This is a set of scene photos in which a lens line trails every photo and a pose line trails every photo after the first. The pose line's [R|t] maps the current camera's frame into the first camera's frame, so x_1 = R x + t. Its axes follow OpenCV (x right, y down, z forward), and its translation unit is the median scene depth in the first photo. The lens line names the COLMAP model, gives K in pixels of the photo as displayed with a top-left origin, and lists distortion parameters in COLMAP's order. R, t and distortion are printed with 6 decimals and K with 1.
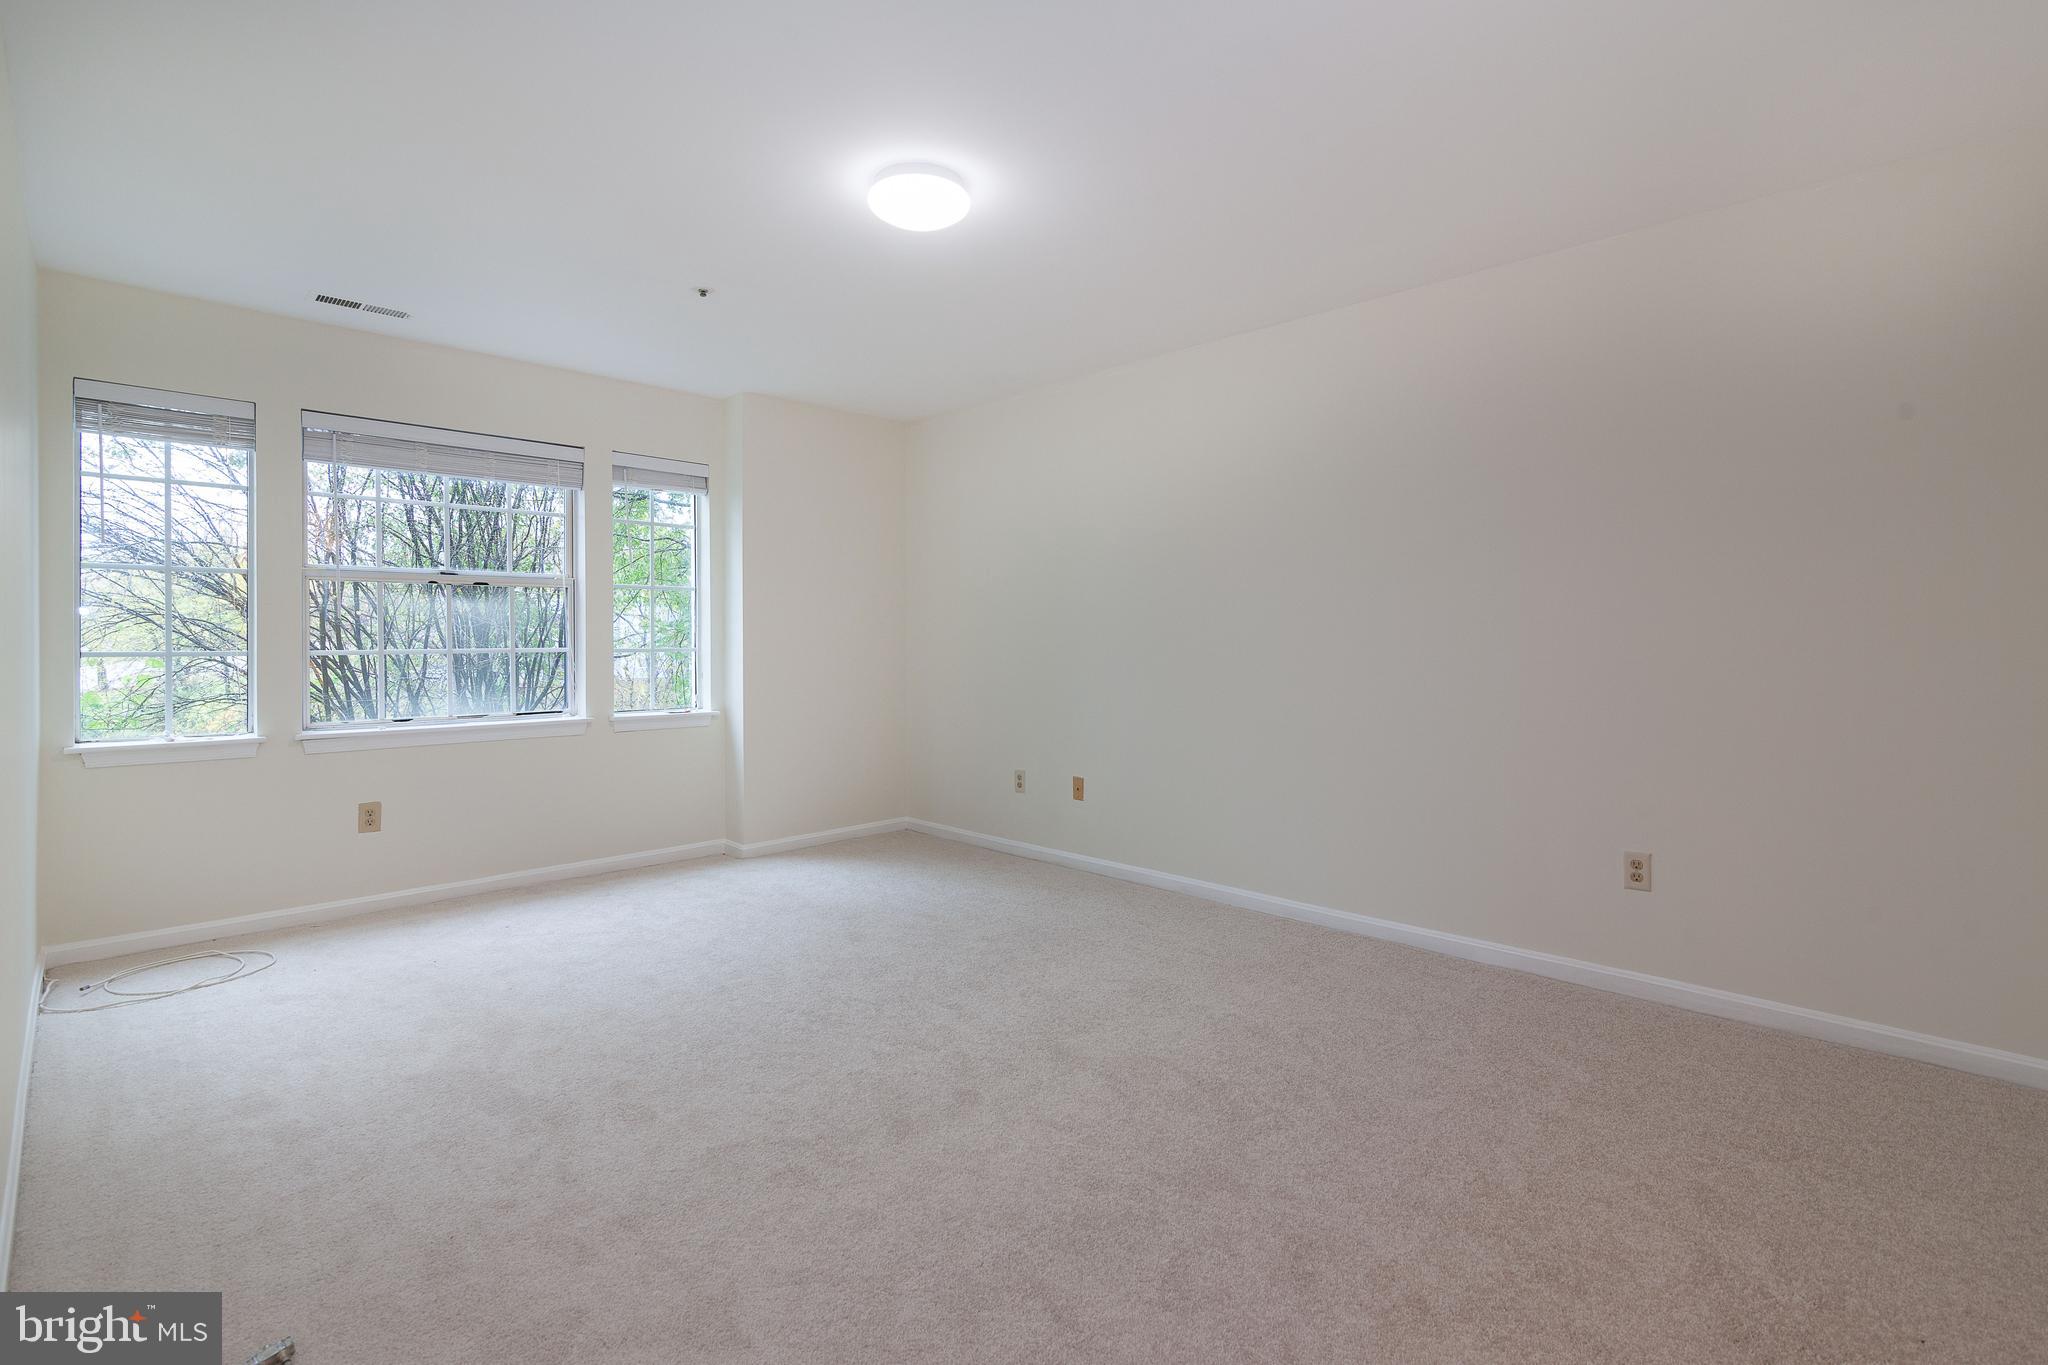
lens RADIAL K [[970.5, 0, 1033.6], [0, 970.5, 635.0], [0, 0, 1]] dist [0.009672, -0.001732]
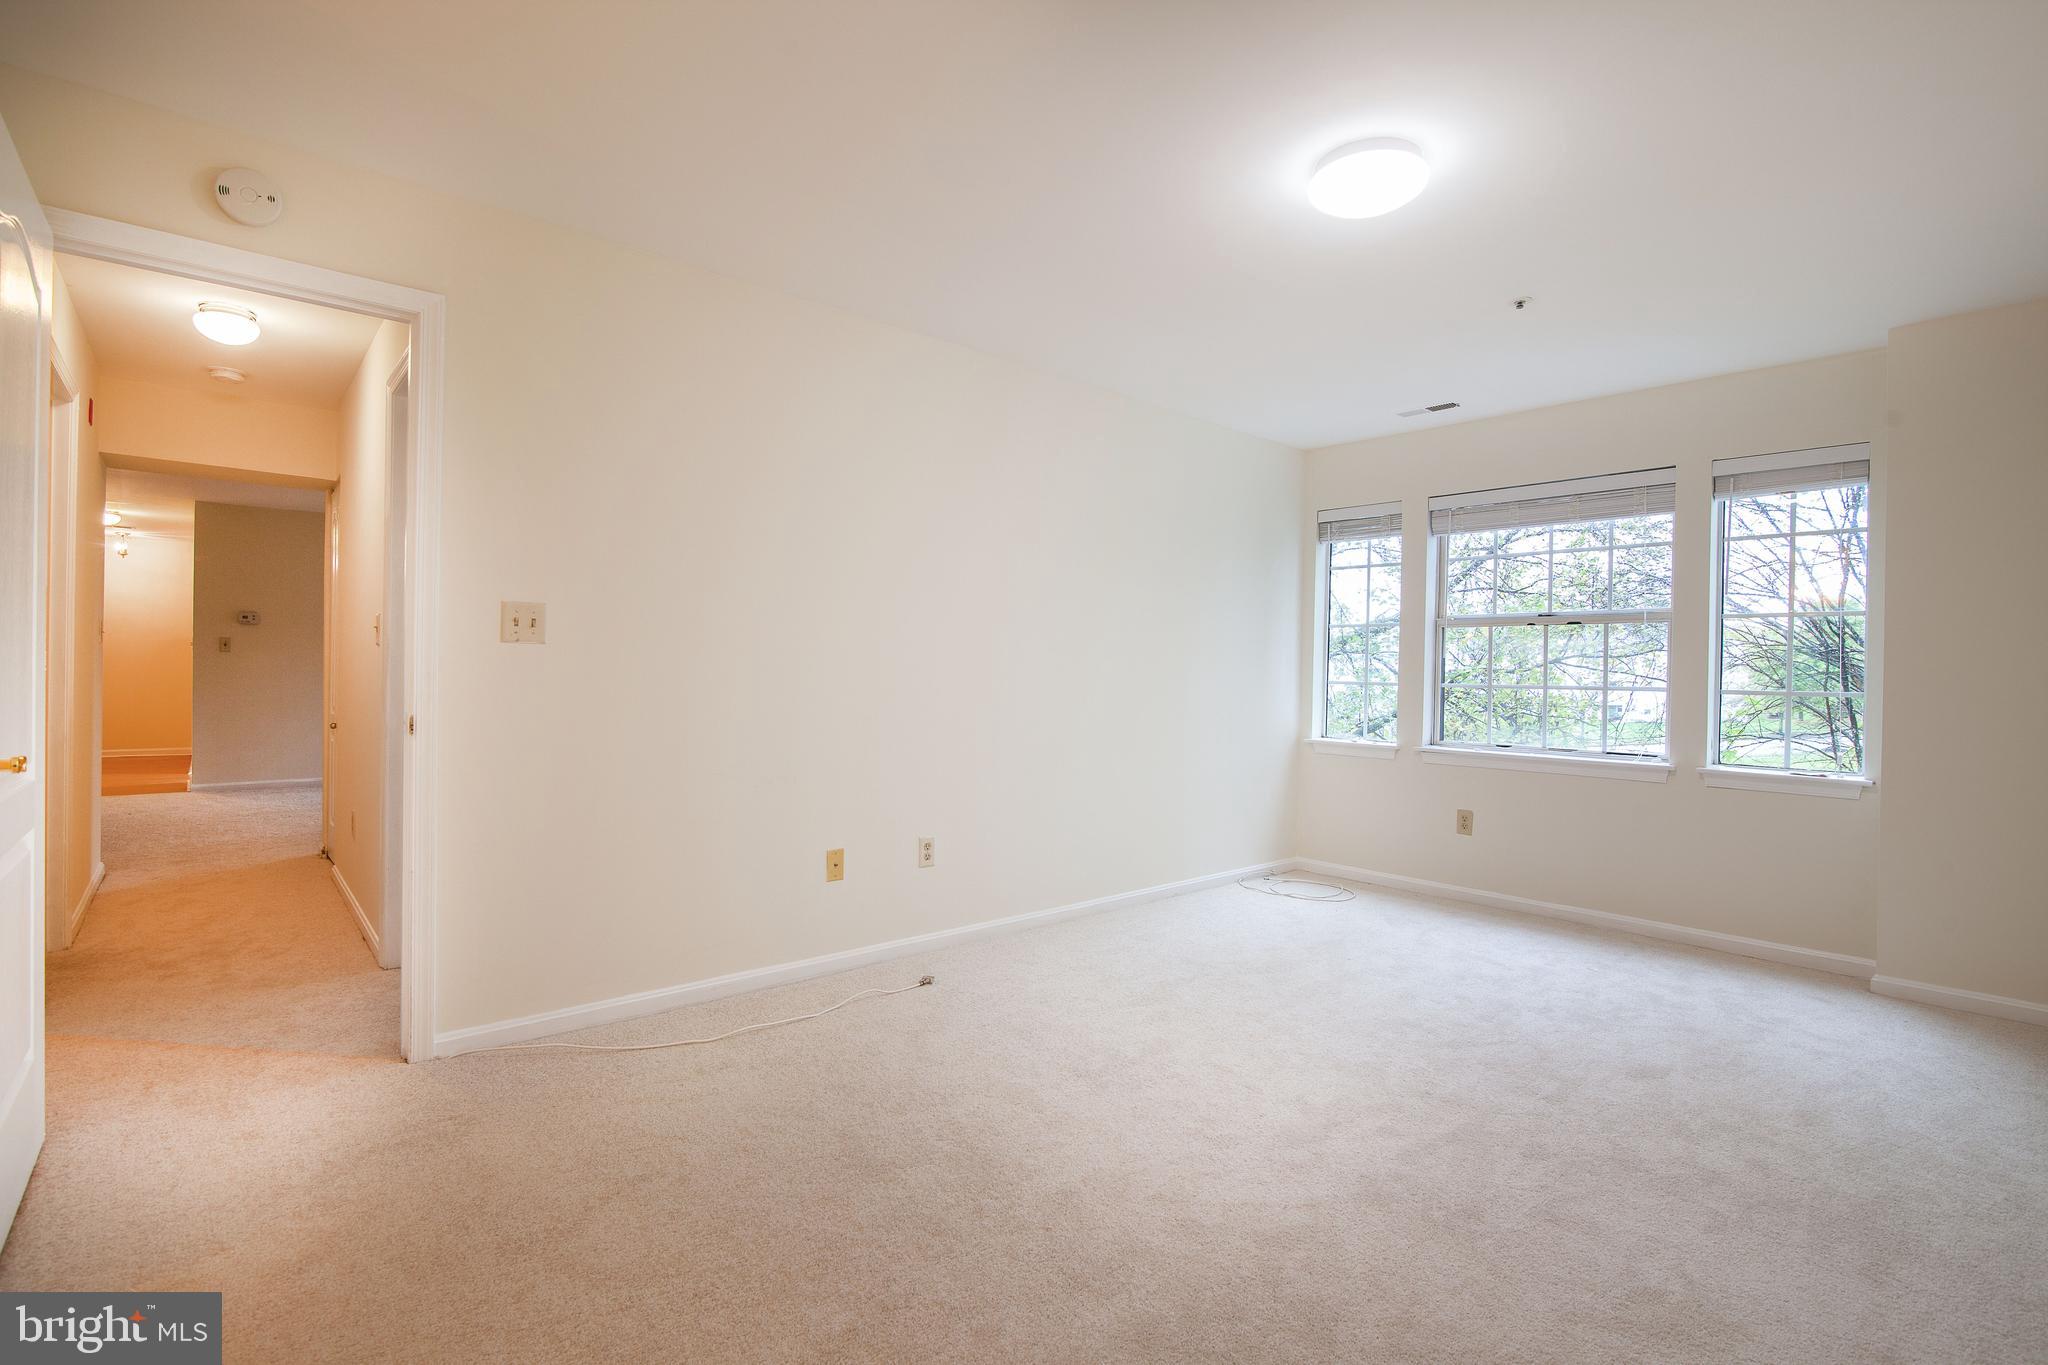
lens RADIAL K [[970.5, 0, 1024.9], [0, 970.5, 674.6], [0, 0, 1]] dist [0.009672, -0.001732]
pose [[-0.073389, 0.008134, -0.997270, 0.506810], [-0.013102, 0.999873, 0.009119, 0.000082], [0.997217, 0.013735, -0.073273, 0.484510]]
